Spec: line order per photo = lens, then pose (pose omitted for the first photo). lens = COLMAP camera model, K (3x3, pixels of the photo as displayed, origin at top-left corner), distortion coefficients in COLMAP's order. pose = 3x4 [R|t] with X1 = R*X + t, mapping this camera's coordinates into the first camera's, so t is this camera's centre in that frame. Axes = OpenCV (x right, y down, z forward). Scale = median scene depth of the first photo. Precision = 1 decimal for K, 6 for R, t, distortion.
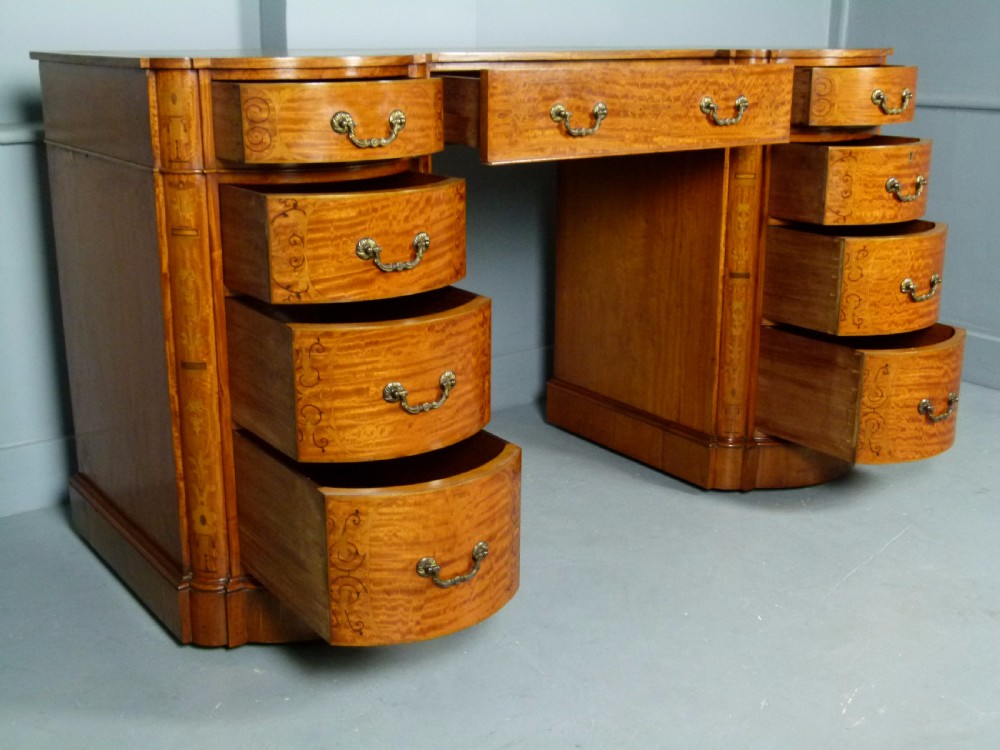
lens RADIAL K [[1190.3, 0, 491.5], [0, 1190.3, 421.1], [0, 0, 1]] dist [-0.054052, 0.000000]
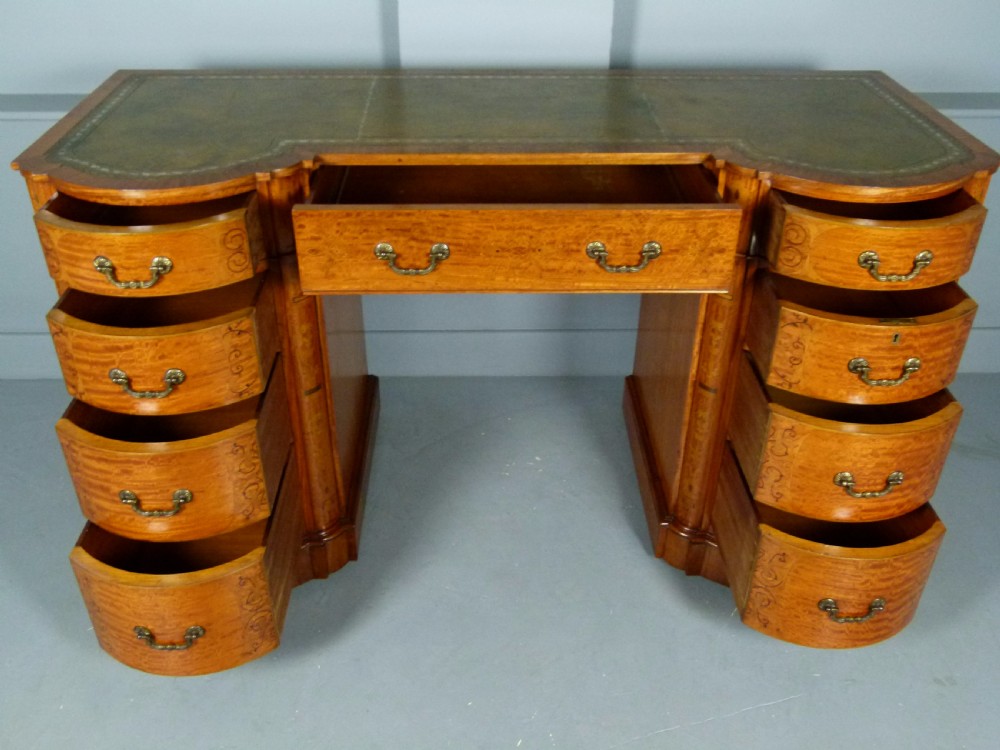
lens RADIAL K [[911.8, 0, 498.9], [0, 911.8, 399.8], [0, 0, 1]] dist [-0.028517, 0.000000]
pose [[0.830199, 0.333435, -0.446756, 0.468140], [-0.183173, 0.920067, 0.346301, -0.389774], [0.526514, -0.205665, 0.824915, 0.374761]]
